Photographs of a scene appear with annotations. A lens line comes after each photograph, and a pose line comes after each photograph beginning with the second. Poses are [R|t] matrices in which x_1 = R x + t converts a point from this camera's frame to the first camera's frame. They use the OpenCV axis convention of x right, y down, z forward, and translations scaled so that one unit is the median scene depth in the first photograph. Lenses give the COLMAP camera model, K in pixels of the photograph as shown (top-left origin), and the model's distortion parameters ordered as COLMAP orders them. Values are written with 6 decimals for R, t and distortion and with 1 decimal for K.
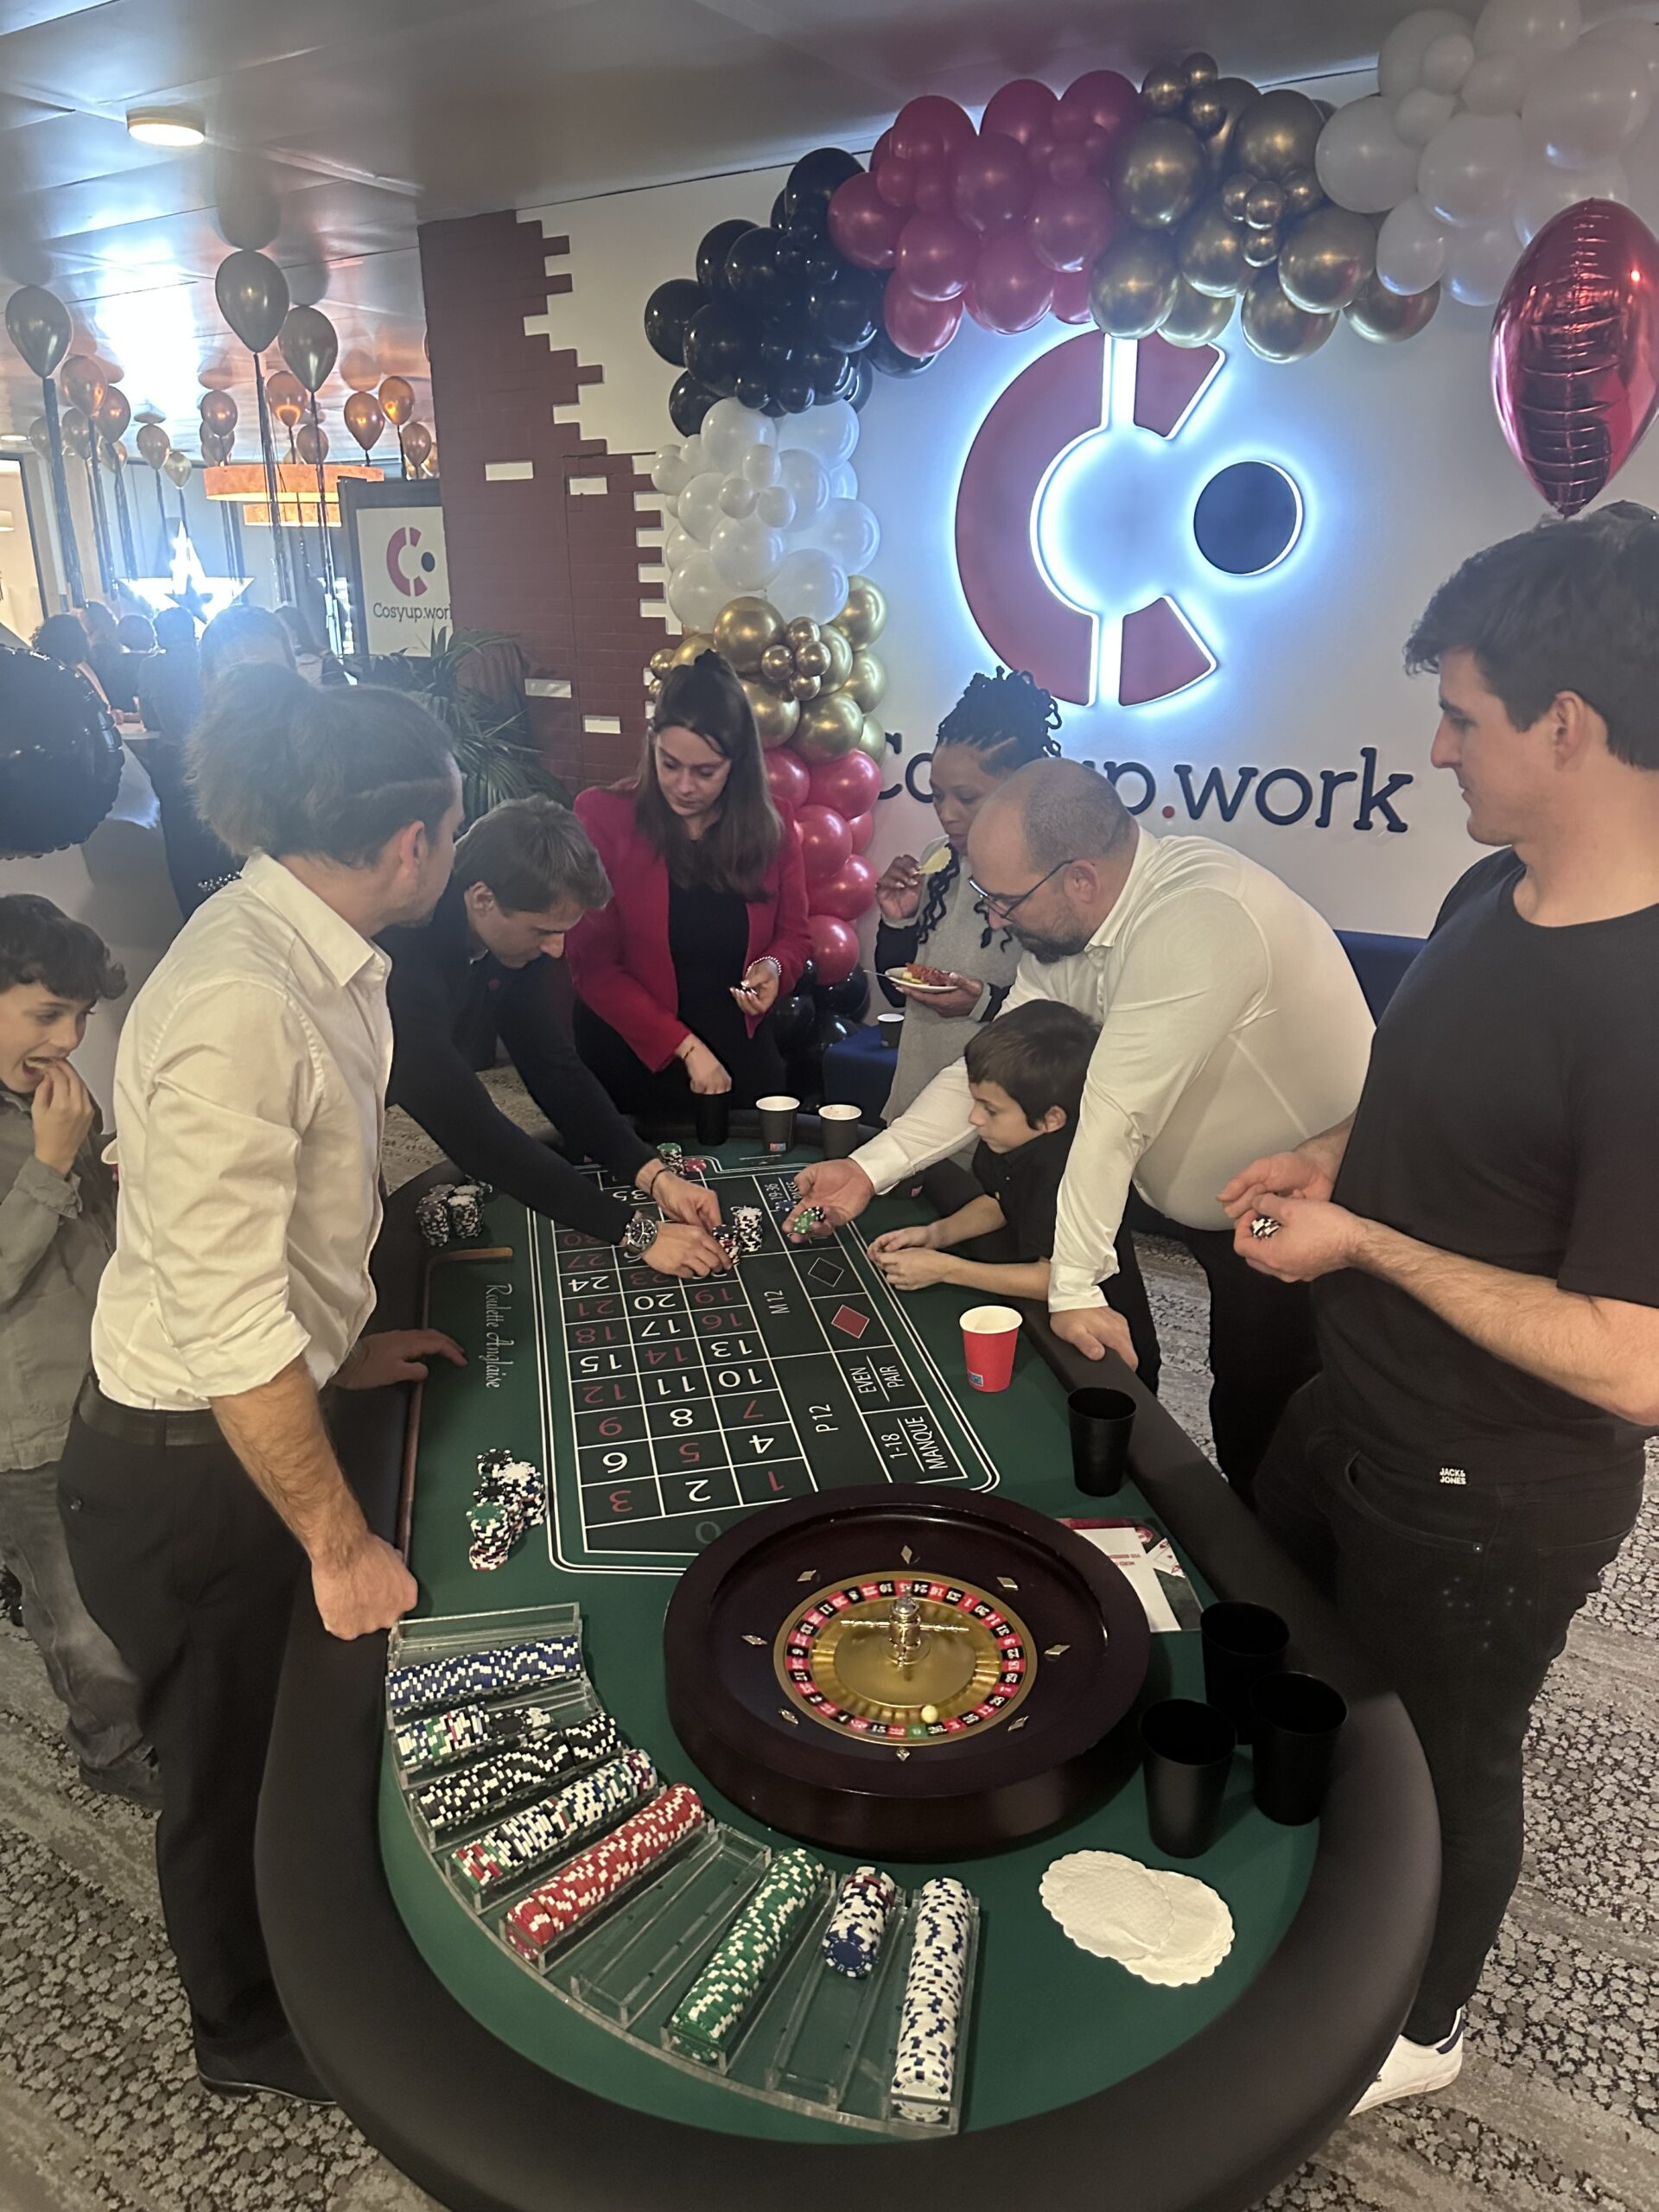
lens RADIAL K [[1586.1, 0, 829.5], [0, 1586.1, 1106.0], [0, 0, 1]] dist [0.023203, -0.030510]
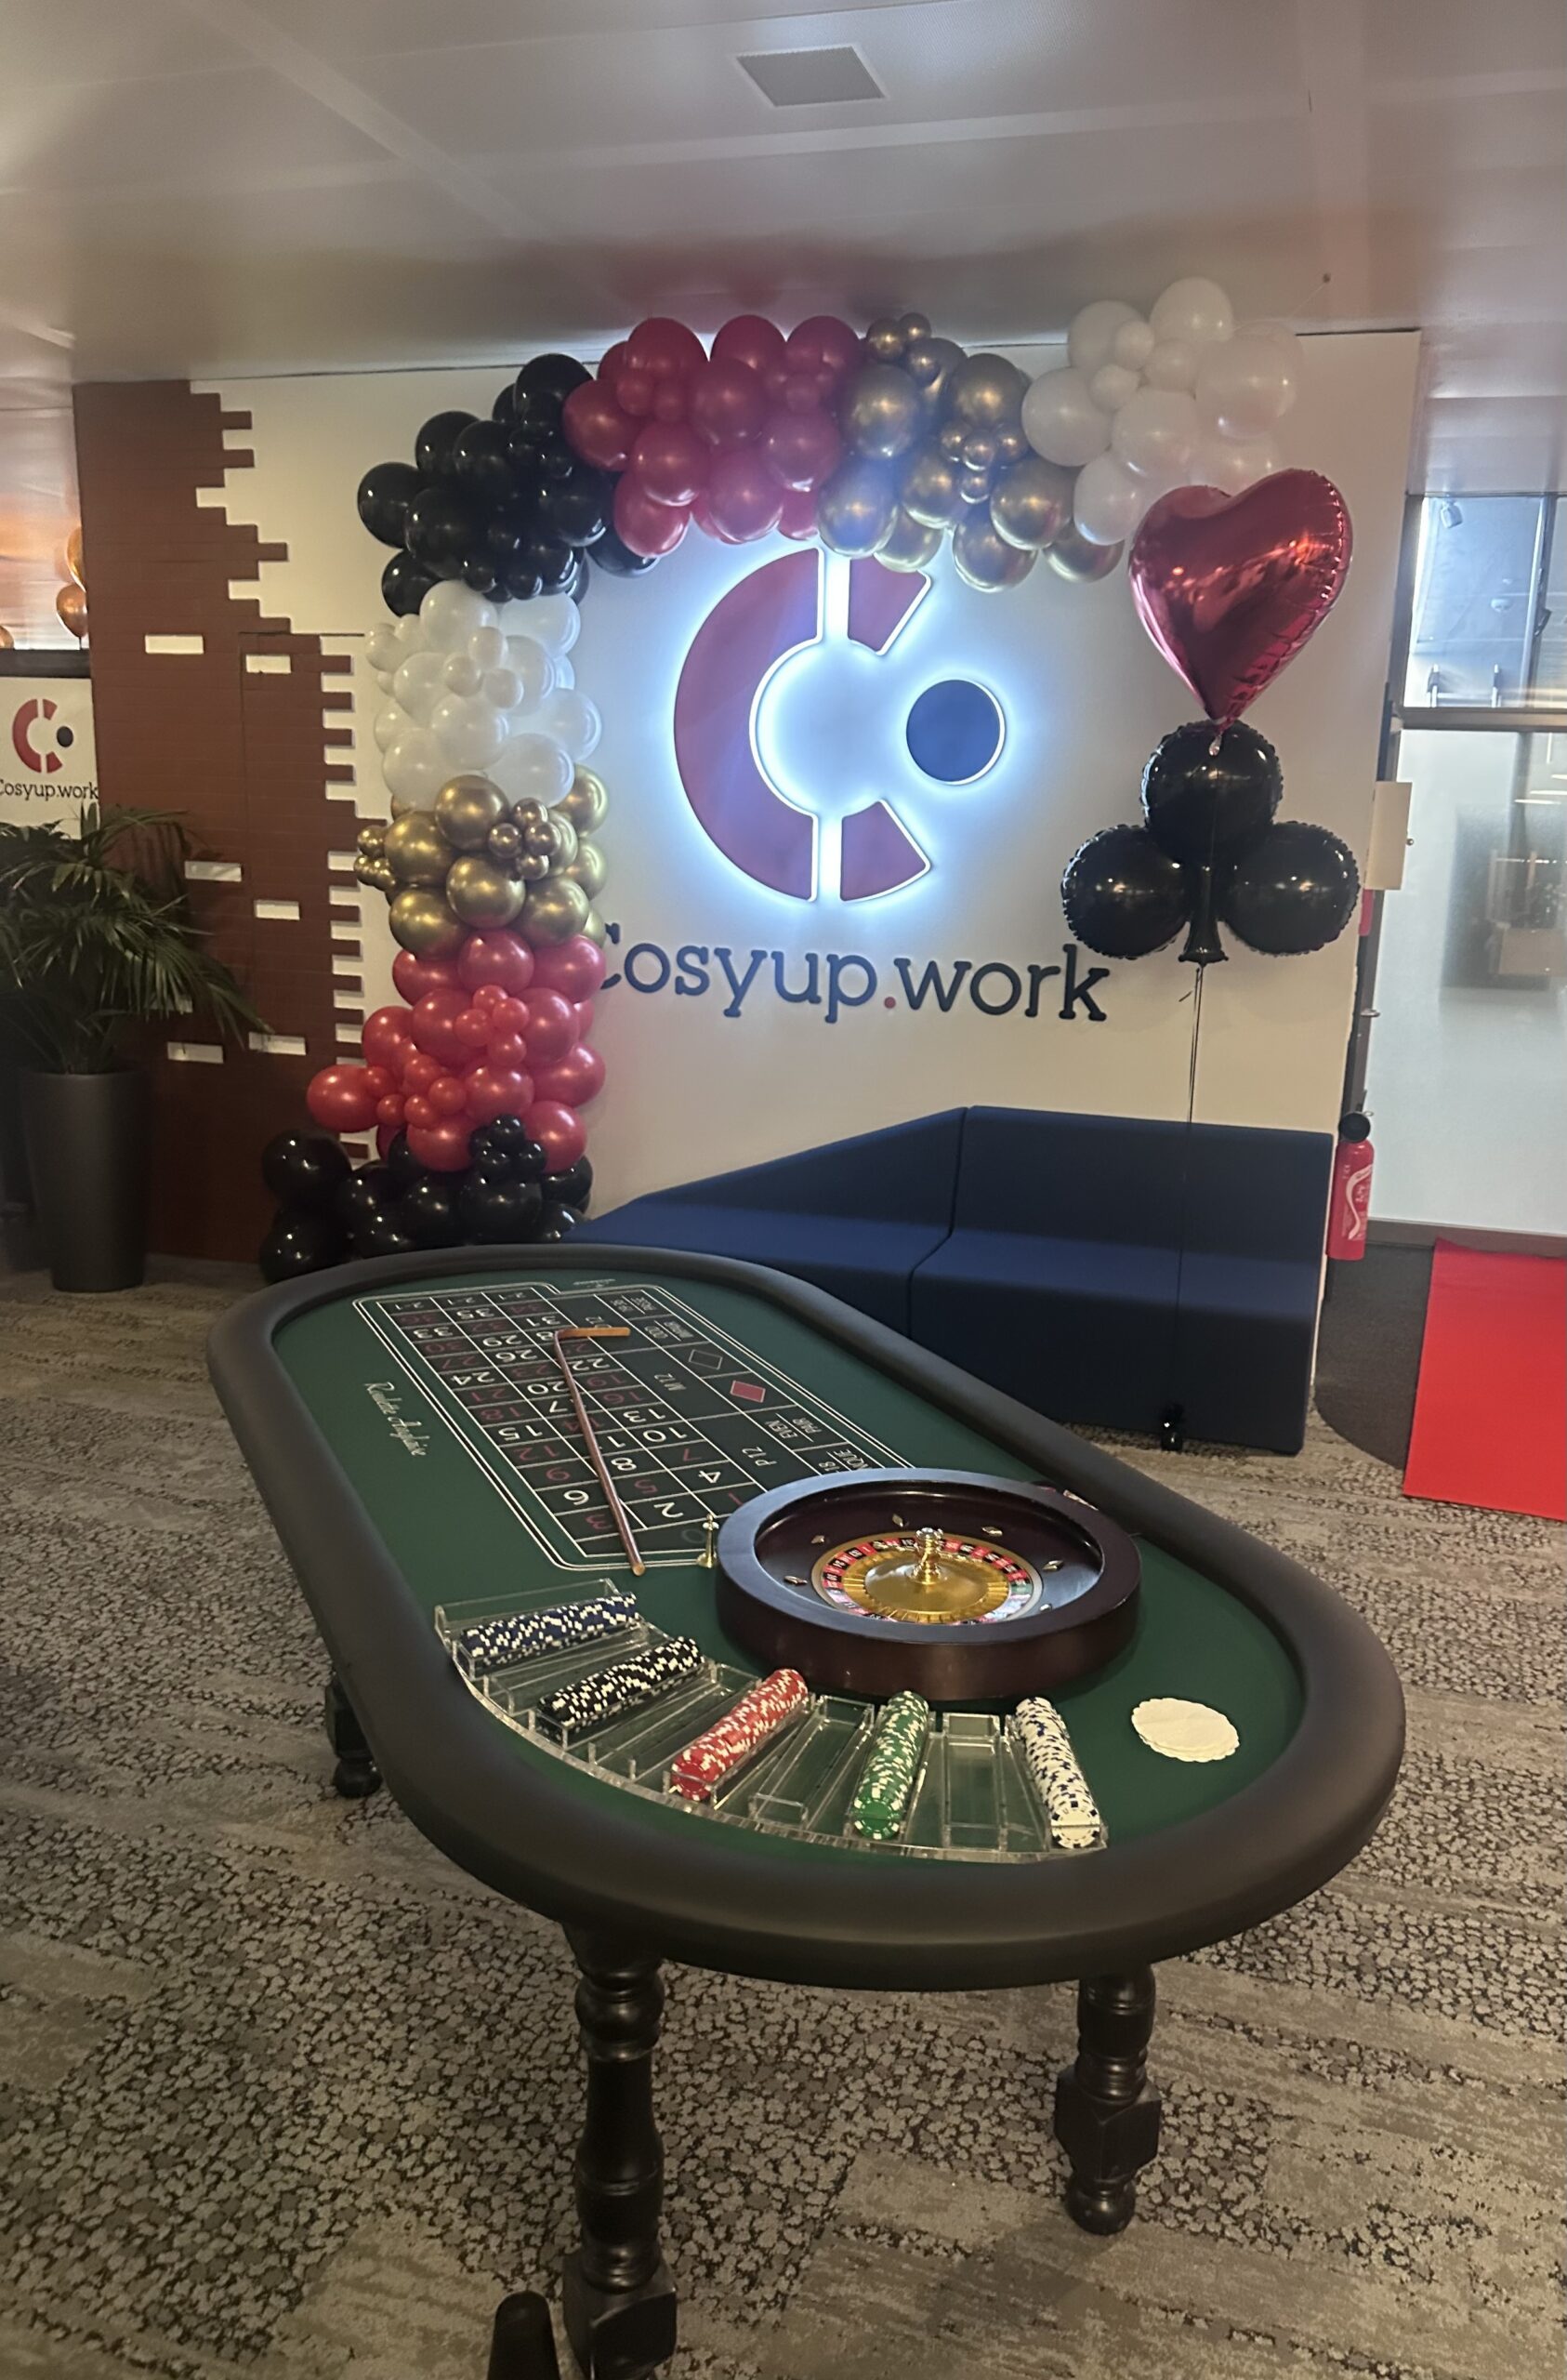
lens RADIAL K [[1719.3, 0, 897.6], [0, 1719.3, 1206.6], [0, 0, 1]] dist [0.013109, -0.014327]
pose [[0.961518, -0.013717, 0.274400, -0.109259], [0.042868, 0.994011, -0.100522, 0.072013], [-0.271377, 0.108416, 0.956347, -0.069799]]
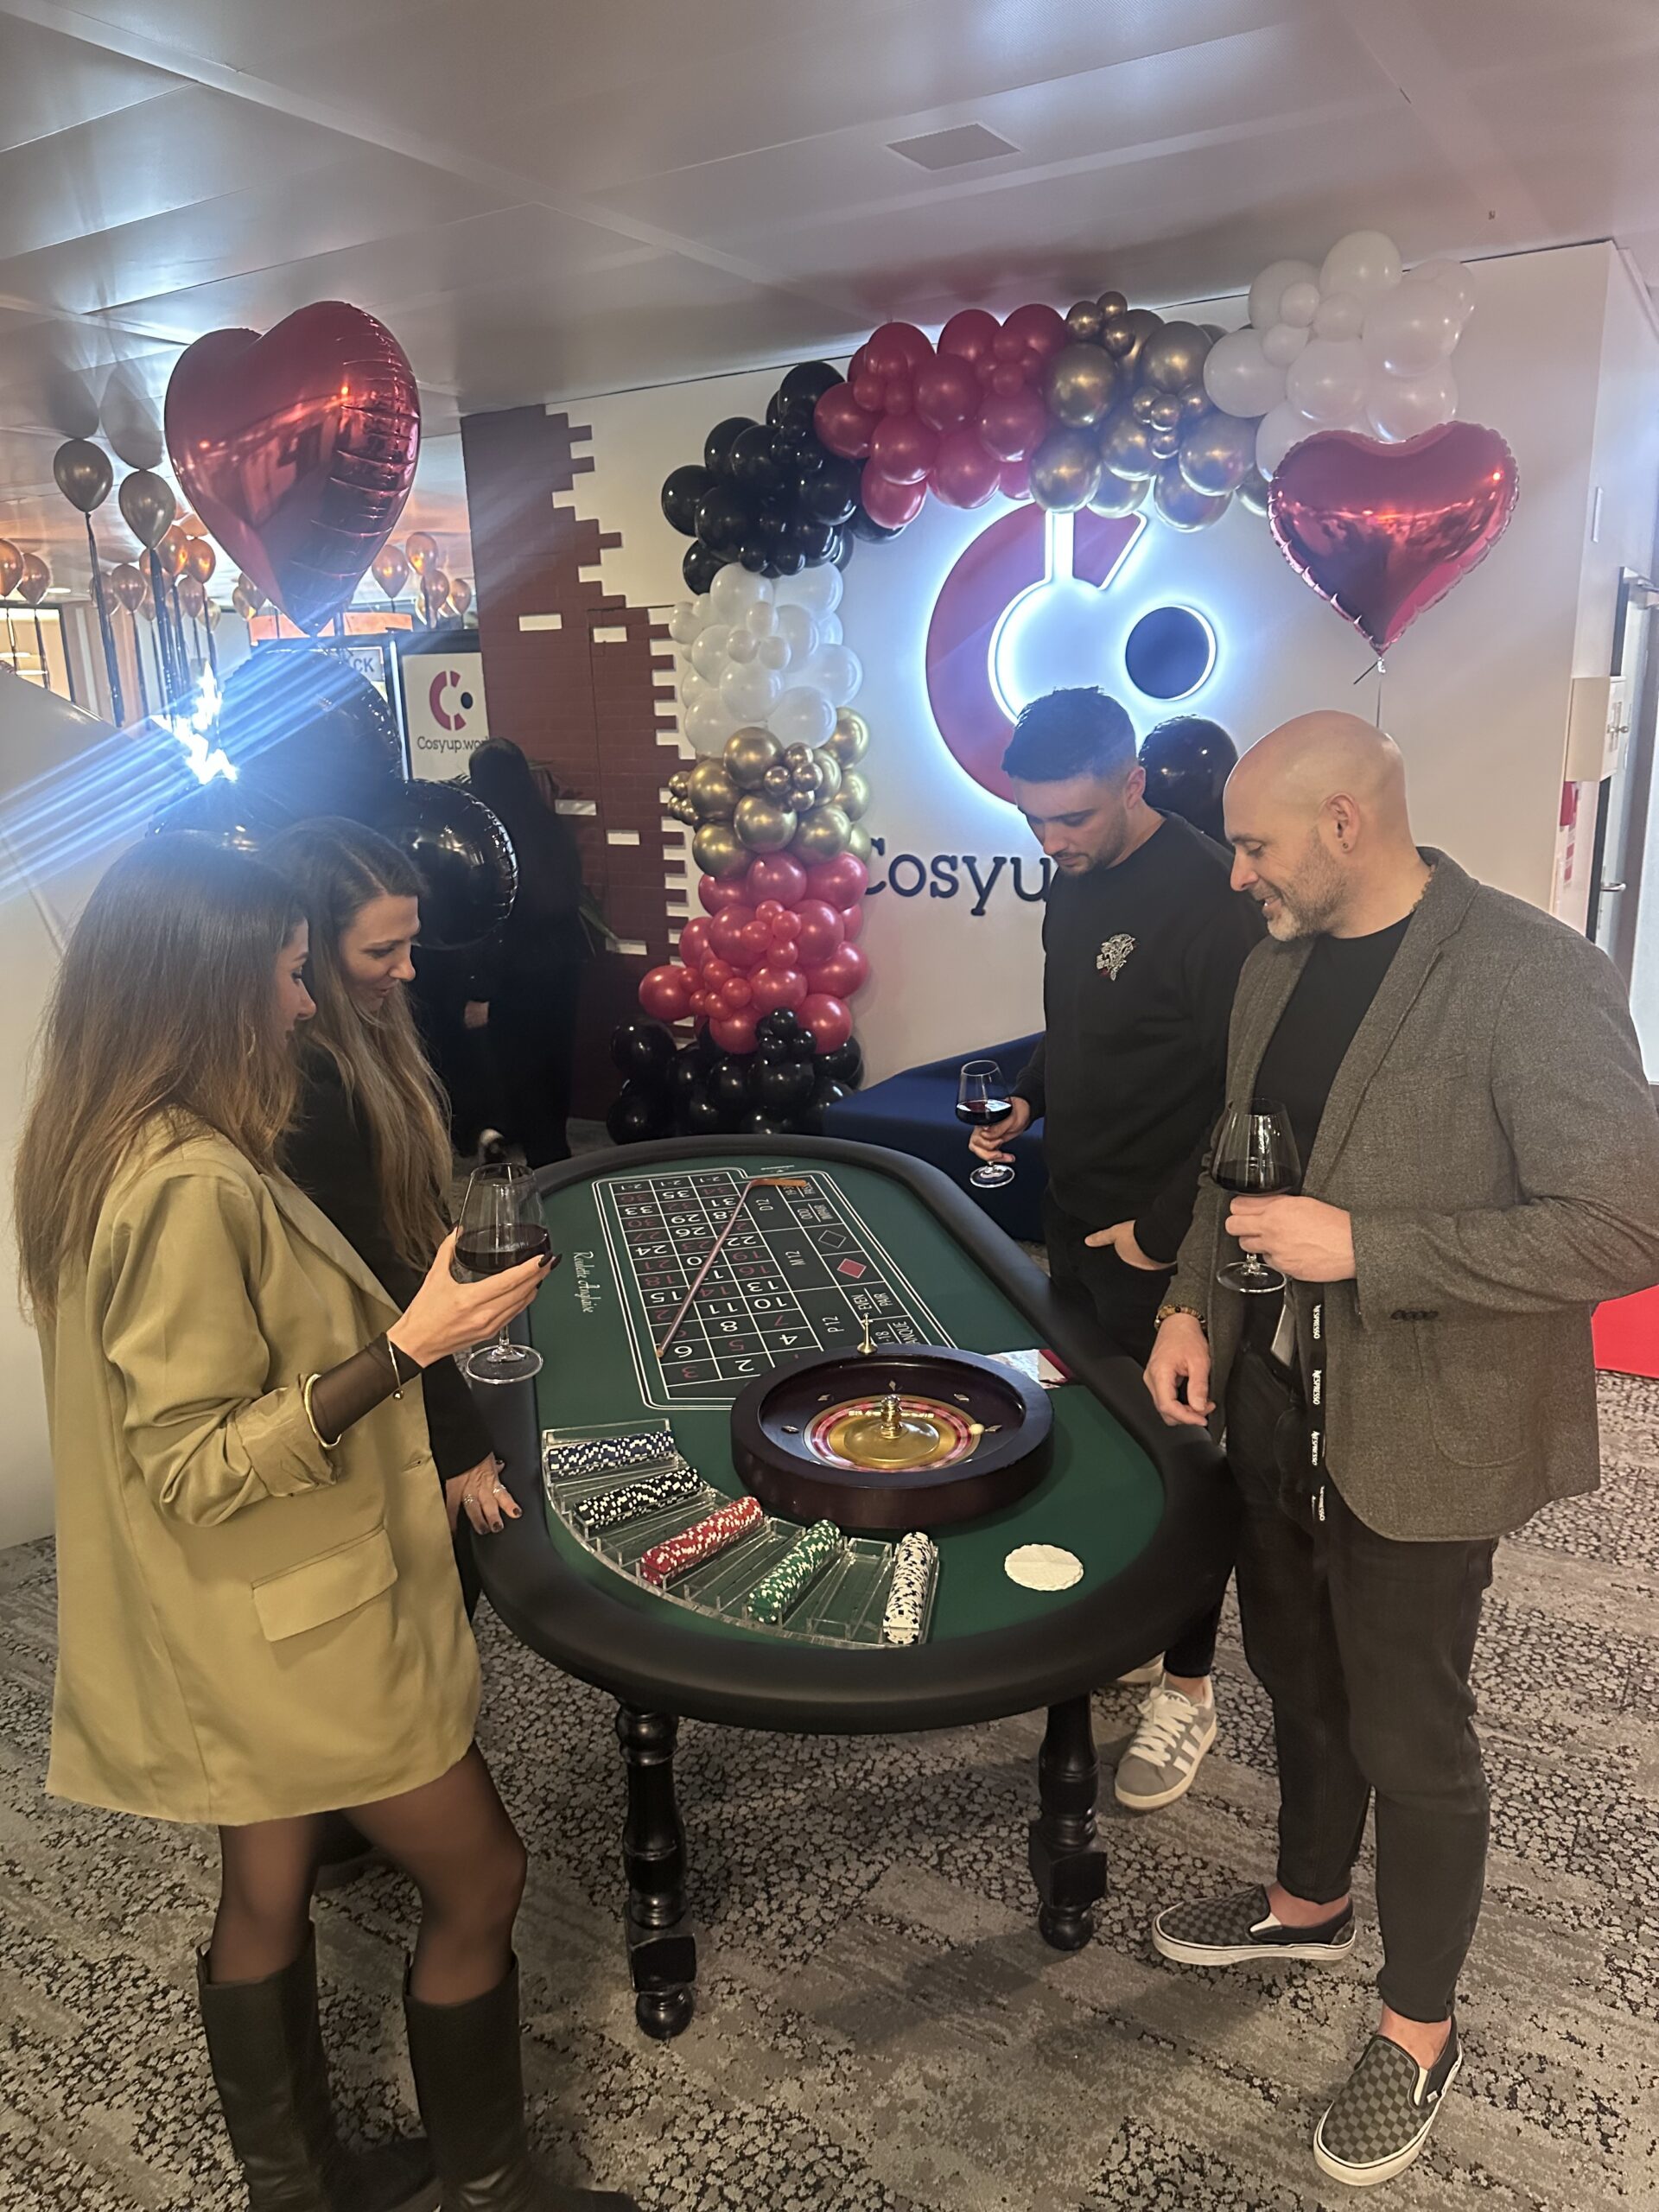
lens RADIAL K [[1586.1, 0, 829.5], [0, 1586.1, 1106.0], [0, 0, 1]] dist [0.023203, -0.030510]
pose [[0.999783, -0.020700, 0.002480, -0.002896], [0.020822, 0.997387, -0.069180, 0.049703], [-0.001042, 0.069217, 0.997601, -0.180349]]
